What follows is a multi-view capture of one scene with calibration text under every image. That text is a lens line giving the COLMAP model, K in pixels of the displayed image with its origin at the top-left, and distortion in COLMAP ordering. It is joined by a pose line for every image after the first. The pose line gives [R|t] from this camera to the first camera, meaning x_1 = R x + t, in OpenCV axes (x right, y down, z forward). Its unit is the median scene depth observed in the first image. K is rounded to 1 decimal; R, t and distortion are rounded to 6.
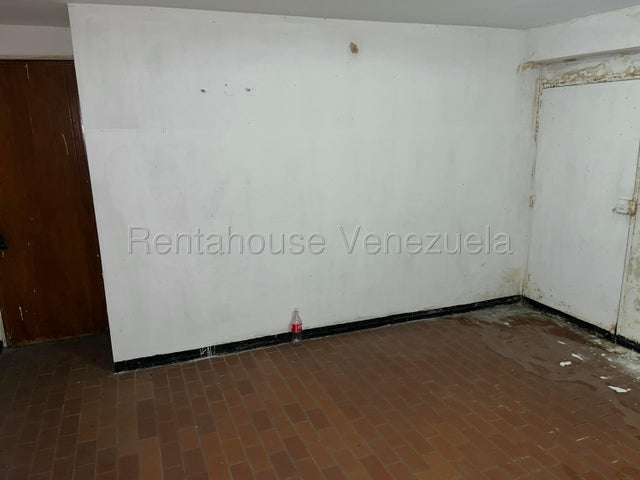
lens RADIAL K [[478.8, 0, 320.0], [0, 478.8, 240.0], [0, 0, 1]] dist [-0.008662, -0.005150]
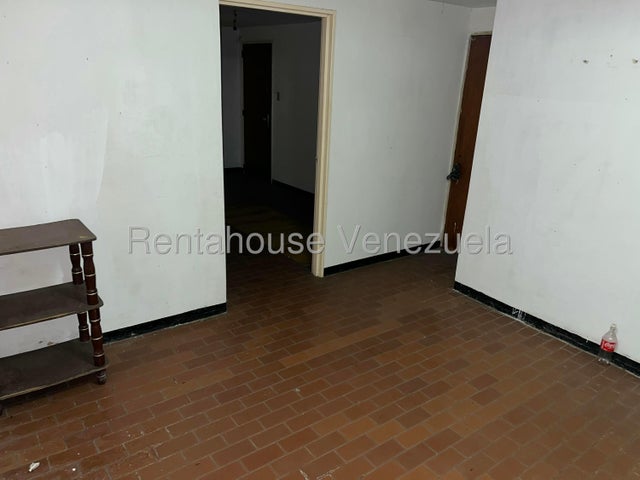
lens RADIAL K [[478.8, 0, 320.0], [0, 478.8, 240.0], [0, 0, 1]] dist [-0.008662, -0.005150]
pose [[0.262707, 0.347882, -0.899979, 0.560697], [-0.275522, 0.920952, 0.275563, -0.089556], [0.924701, 0.175571, 0.337790, 0.222362]]
